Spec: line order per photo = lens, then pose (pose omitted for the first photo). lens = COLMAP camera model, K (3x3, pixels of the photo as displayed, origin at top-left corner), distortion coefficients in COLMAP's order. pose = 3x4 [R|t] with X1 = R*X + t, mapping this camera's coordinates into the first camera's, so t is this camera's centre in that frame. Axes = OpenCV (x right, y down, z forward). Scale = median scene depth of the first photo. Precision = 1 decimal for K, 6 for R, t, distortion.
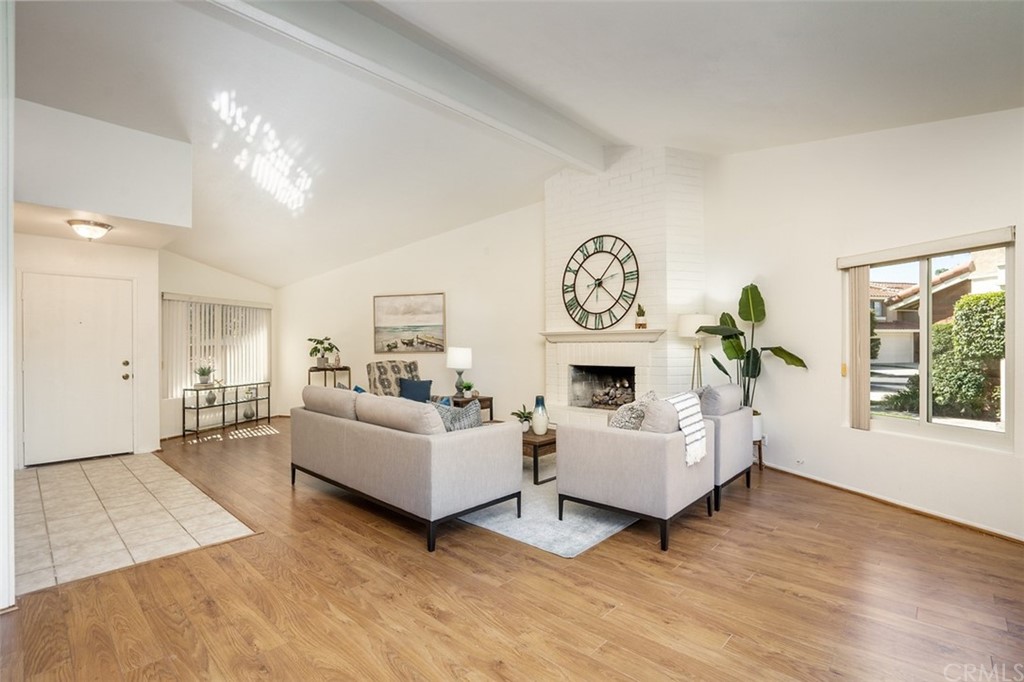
lens RADIAL K [[473.2, 0, 509.2], [0, 473.2, 345.3], [0, 0, 1]] dist [-0.031230, 0.005300]
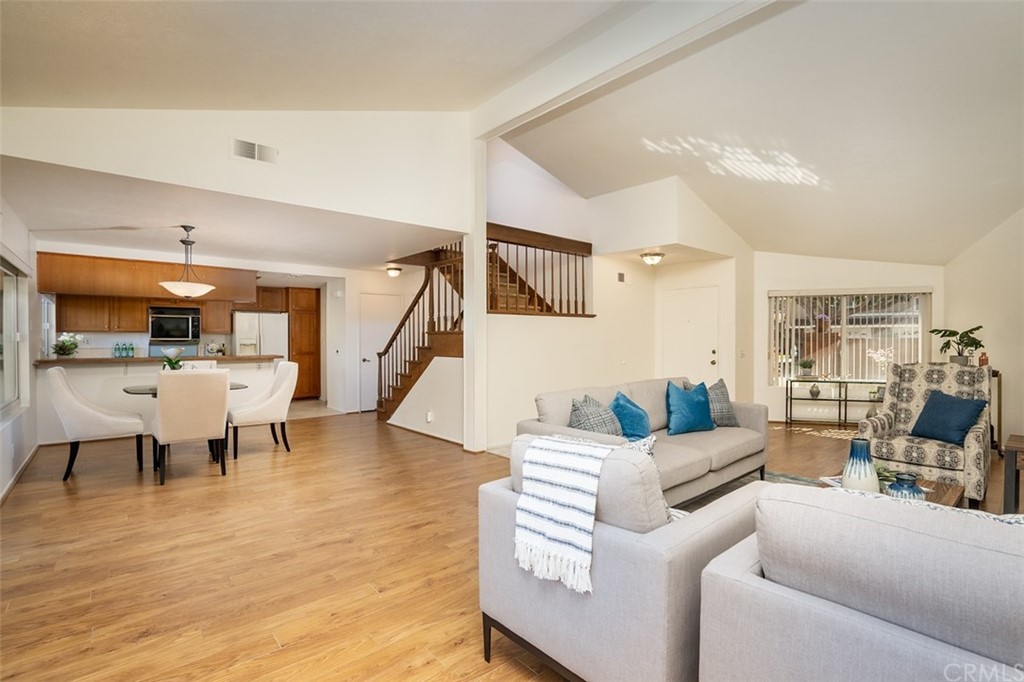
lens RADIAL K [[473.2, 0, 519.1], [0, 473.2, 337.2], [0, 0, 1]] dist [-0.031230, 0.005300]
pose [[-0.090192, 0.000456, -0.995924, 1.122826], [-0.000423, 1.000000, 0.000496, -0.005524], [0.995924, 0.000466, -0.090192, 1.281757]]
